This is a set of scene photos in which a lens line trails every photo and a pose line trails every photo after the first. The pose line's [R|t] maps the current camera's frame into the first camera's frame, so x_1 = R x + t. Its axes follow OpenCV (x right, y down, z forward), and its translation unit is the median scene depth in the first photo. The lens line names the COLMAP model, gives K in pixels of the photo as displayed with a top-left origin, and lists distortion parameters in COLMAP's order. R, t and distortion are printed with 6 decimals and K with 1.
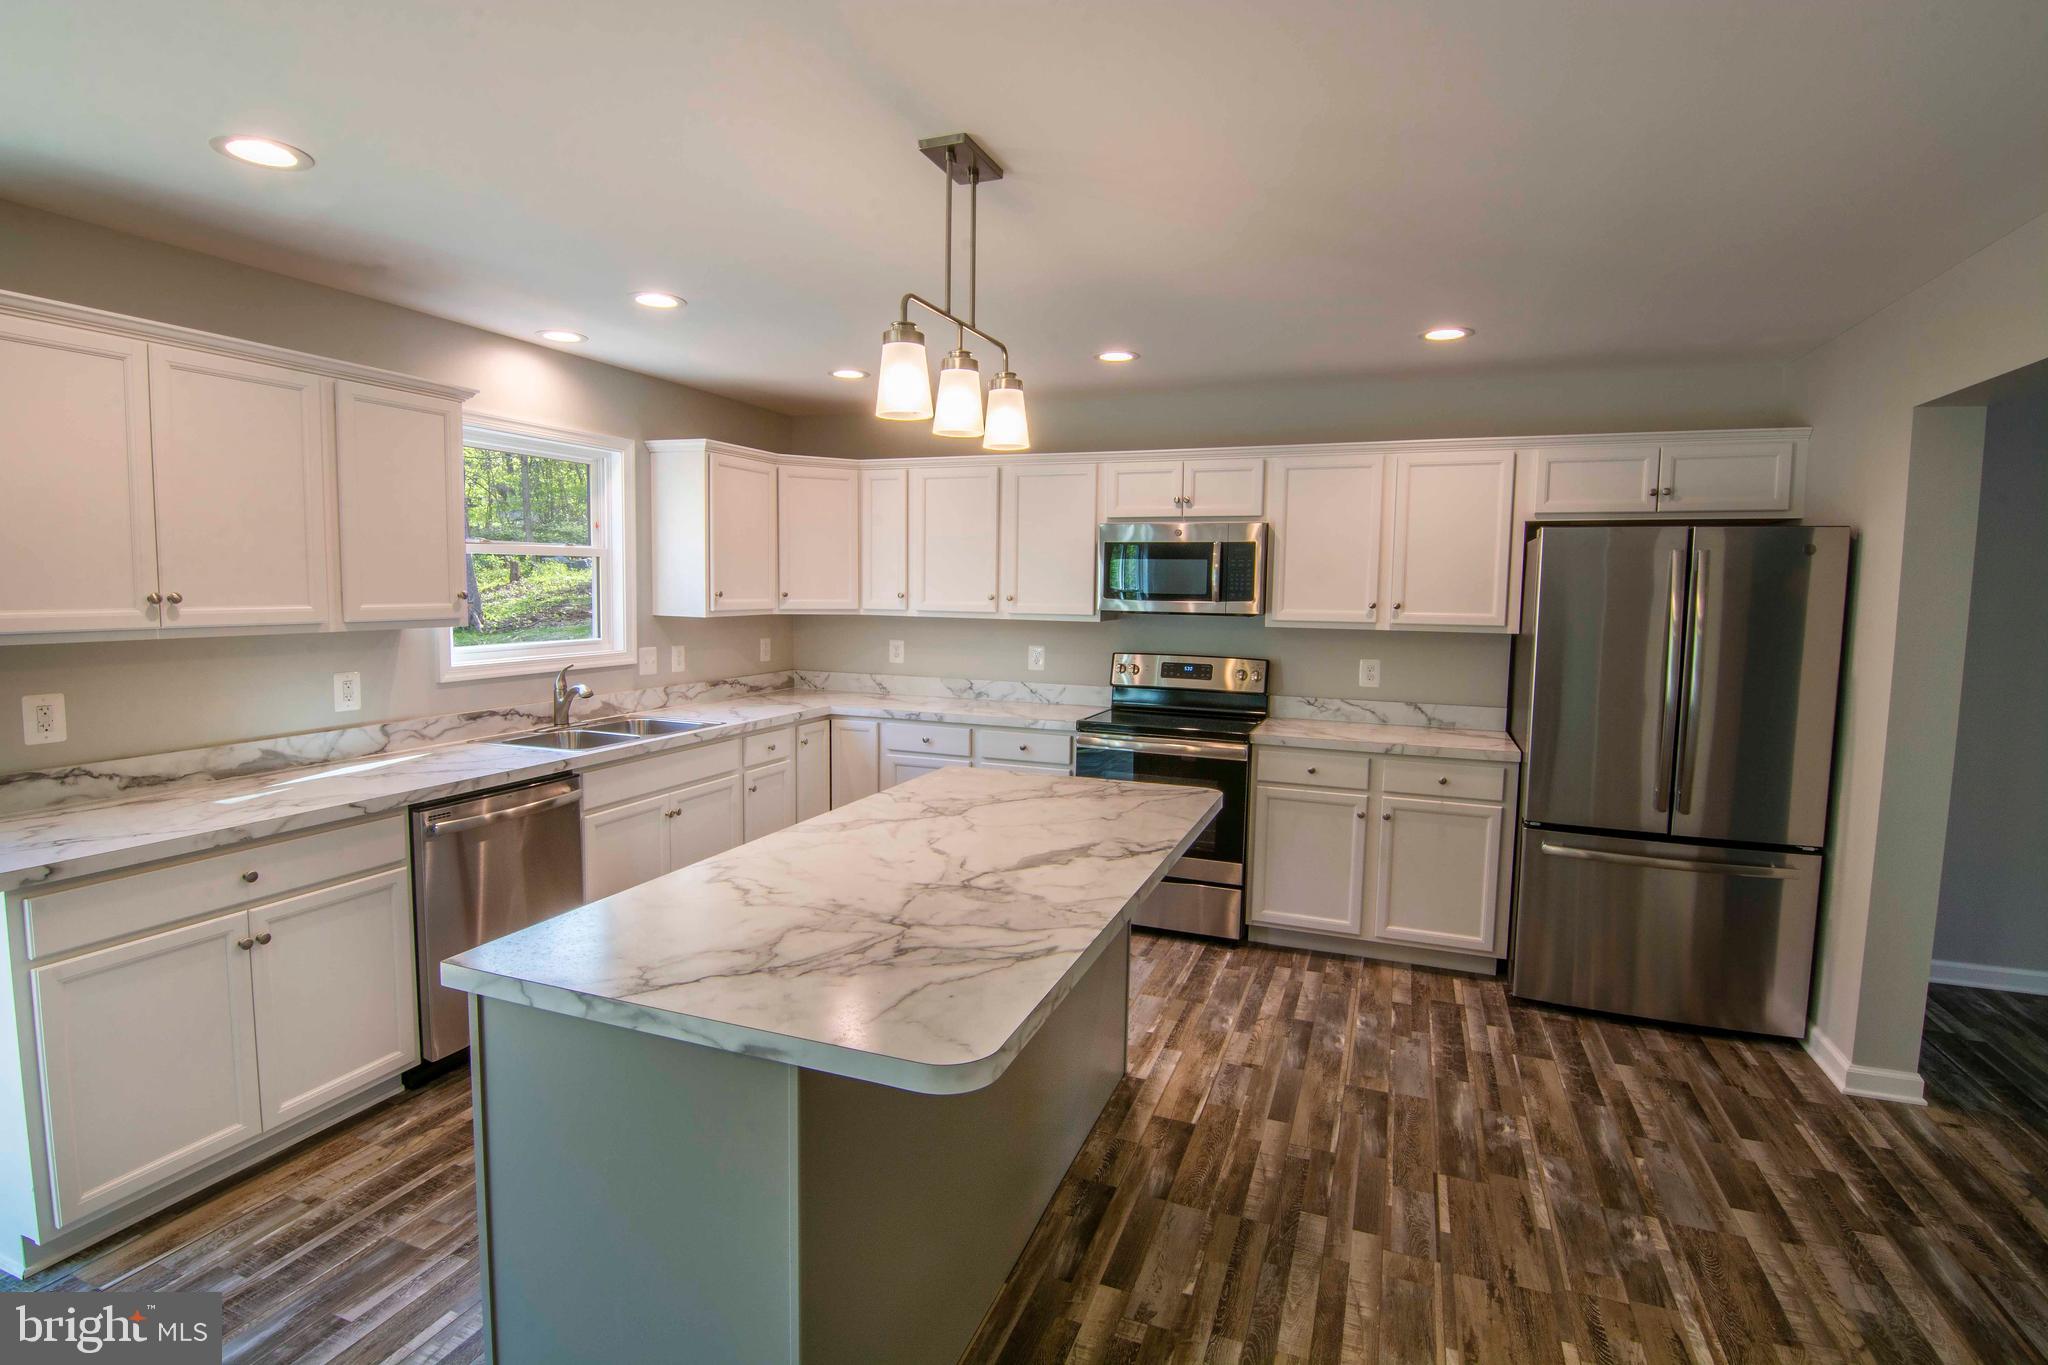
lens RADIAL K [[995.2, 0, 1022.2], [0, 995.2, 677.7], [0, 0, 1]] dist [-0.012236, -0.001536]
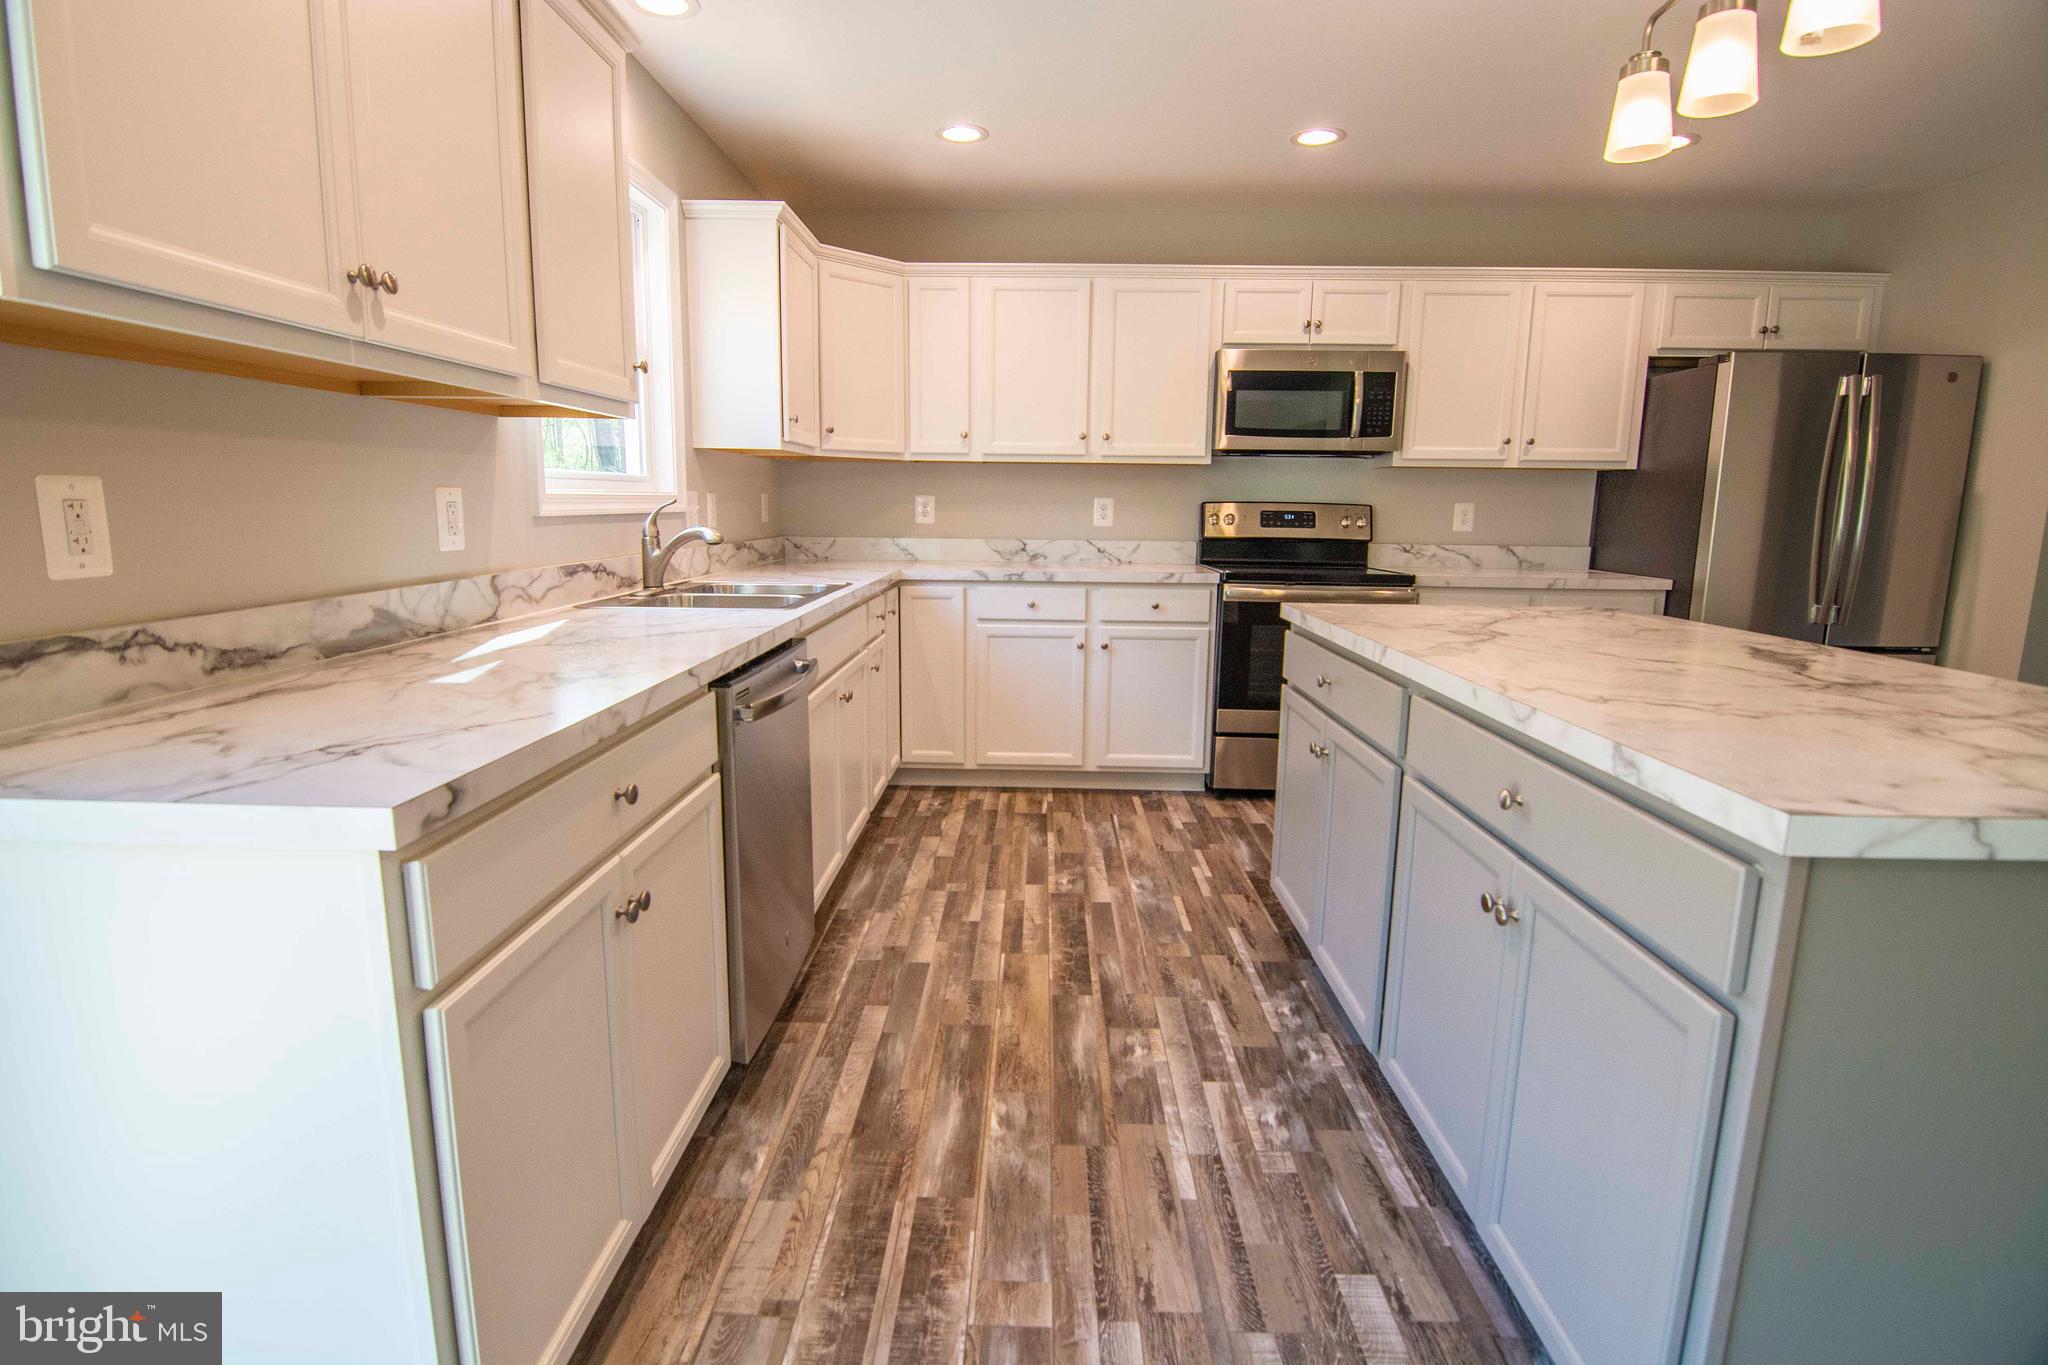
lens RADIAL K [[995.2, 0, 1023.1], [0, 995.2, 677.8], [0, 0, 1]] dist [-0.012236, -0.001536]
pose [[0.939876, -0.063962, 0.335472, -0.457089], [0.035037, 0.995181, 0.091581, 0.055321], [-0.339713, -0.074321, 0.937588, 0.242478]]
